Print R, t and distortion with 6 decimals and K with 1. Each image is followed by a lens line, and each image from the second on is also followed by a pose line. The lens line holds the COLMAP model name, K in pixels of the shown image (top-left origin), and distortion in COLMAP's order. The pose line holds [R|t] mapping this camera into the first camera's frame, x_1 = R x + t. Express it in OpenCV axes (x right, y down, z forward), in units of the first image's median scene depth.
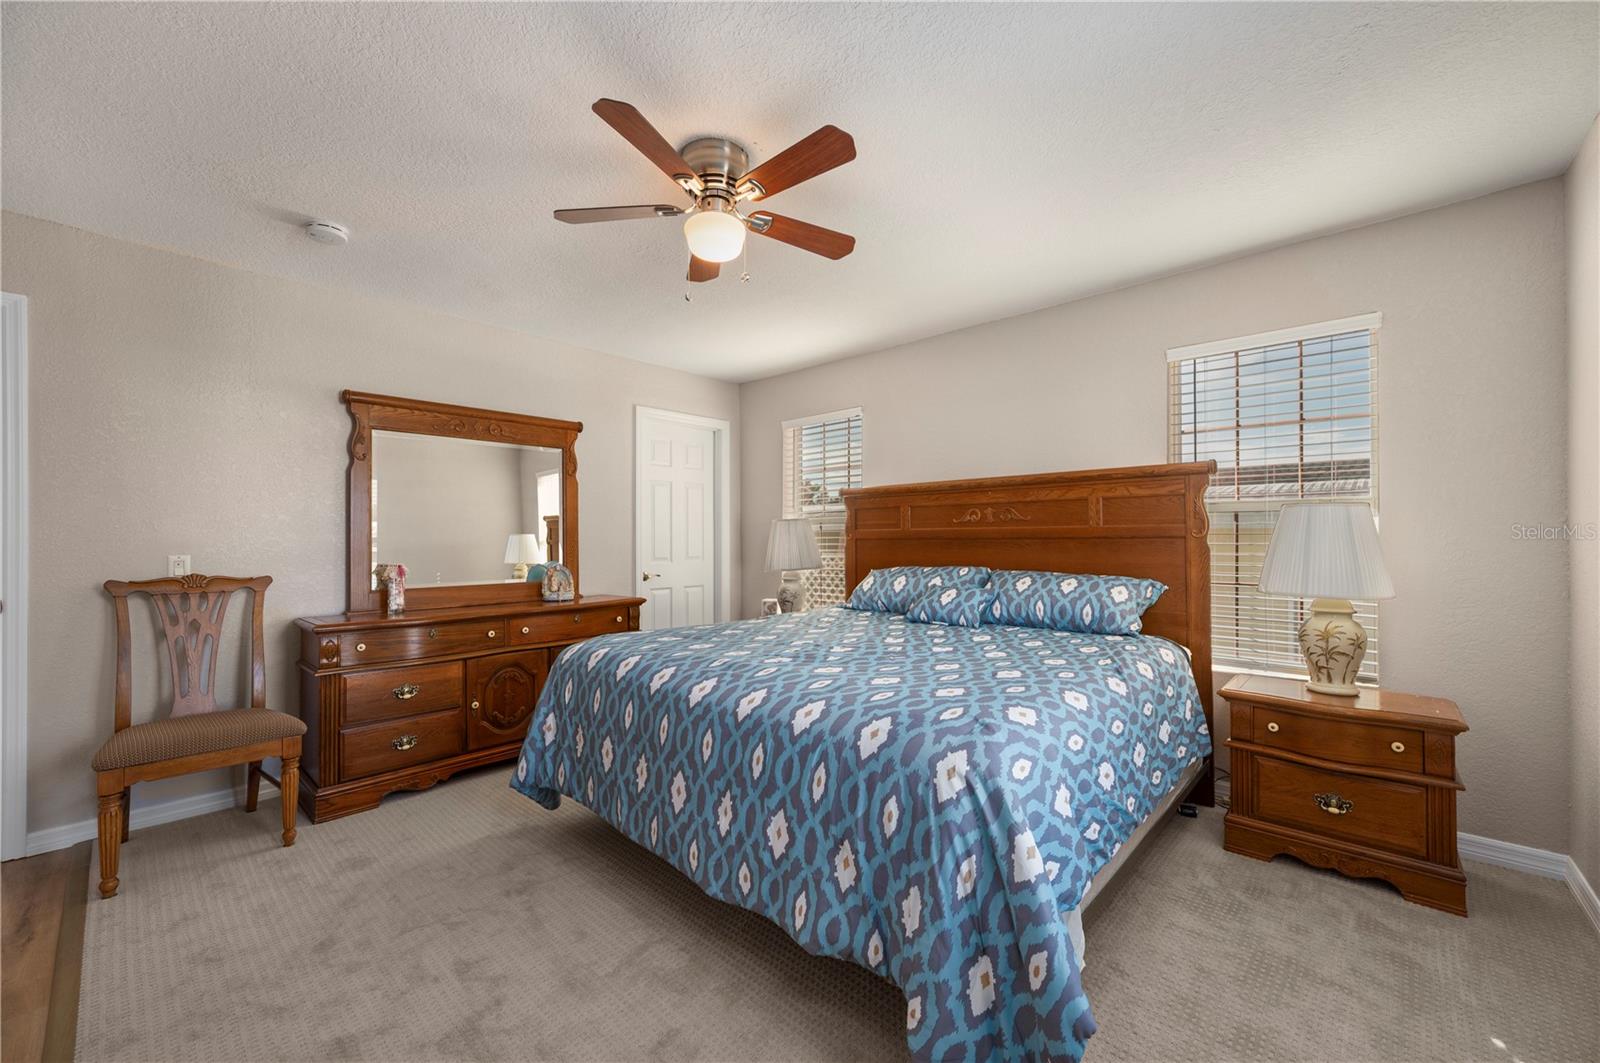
lens RADIAL K [[639.2, 0, 794.2], [0, 639.2, 532.2], [0, 0, 1]] dist [-0.003119, 0.001208]
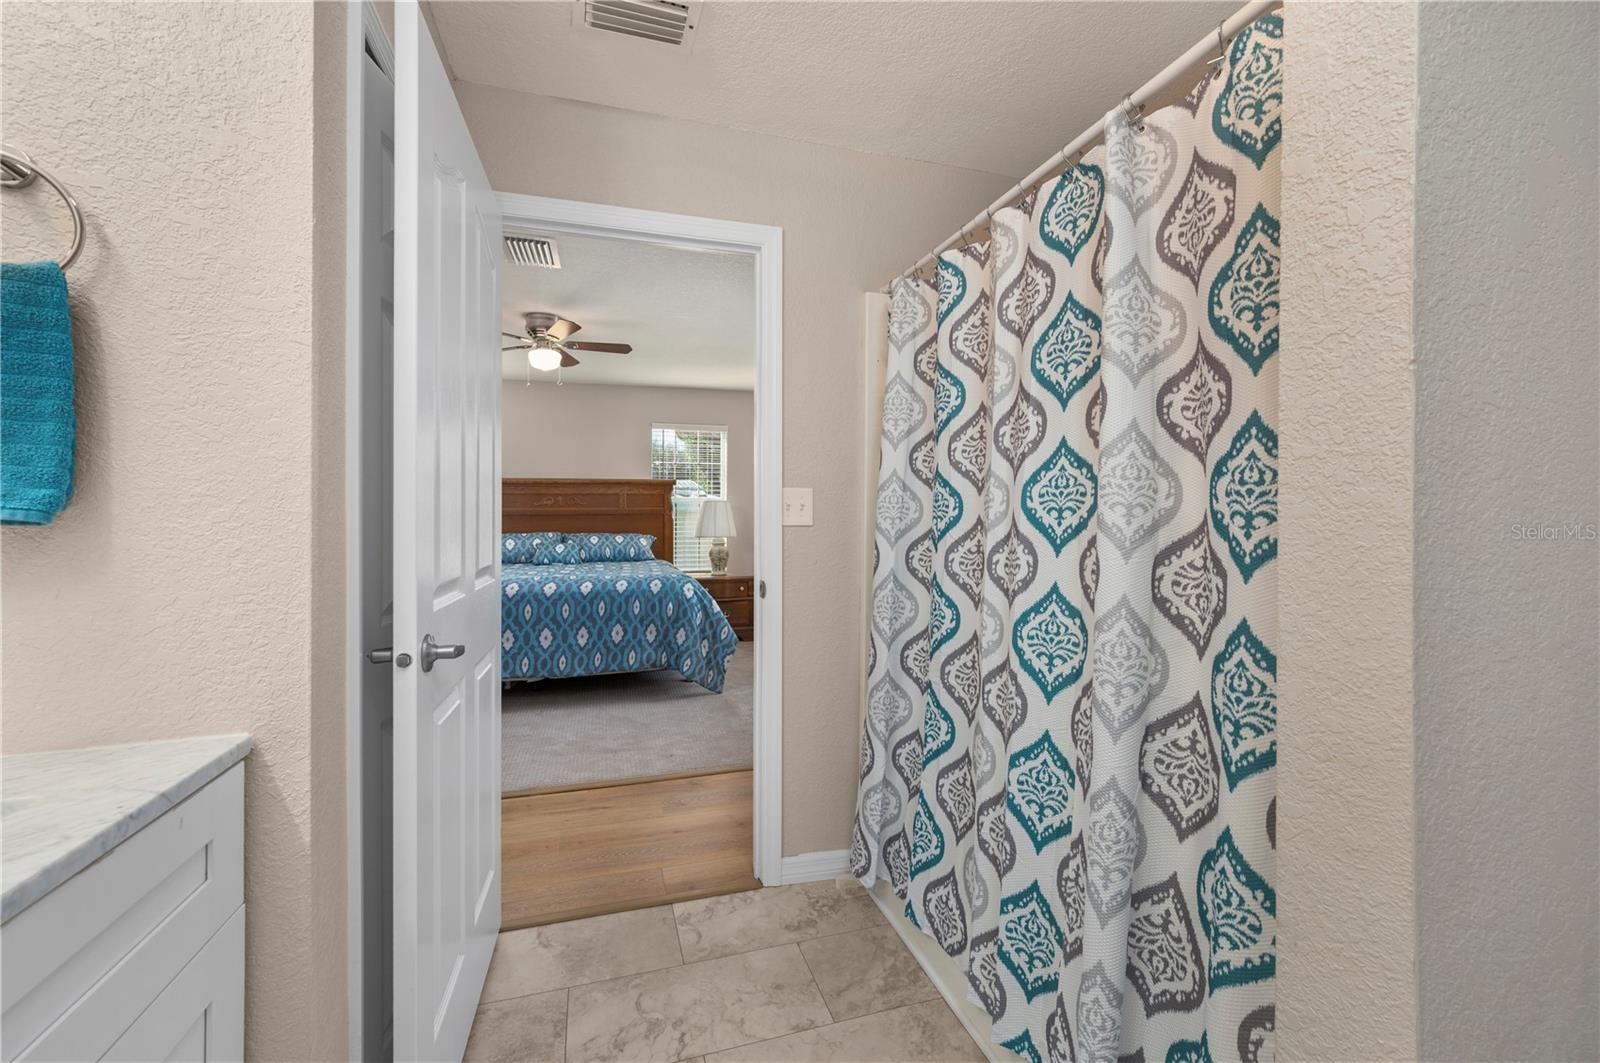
lens RADIAL K [[639.2, 0, 800.8], [0, 639.2, 521.9], [0, 0, 1]] dist [-0.003119, 0.001208]
pose [[0.503038, -0.009495, 0.864212, -1.585416], [-0.003190, 0.999912, 0.012843, 0.007816], [-0.864259, -0.009218, 0.502963, -0.747407]]
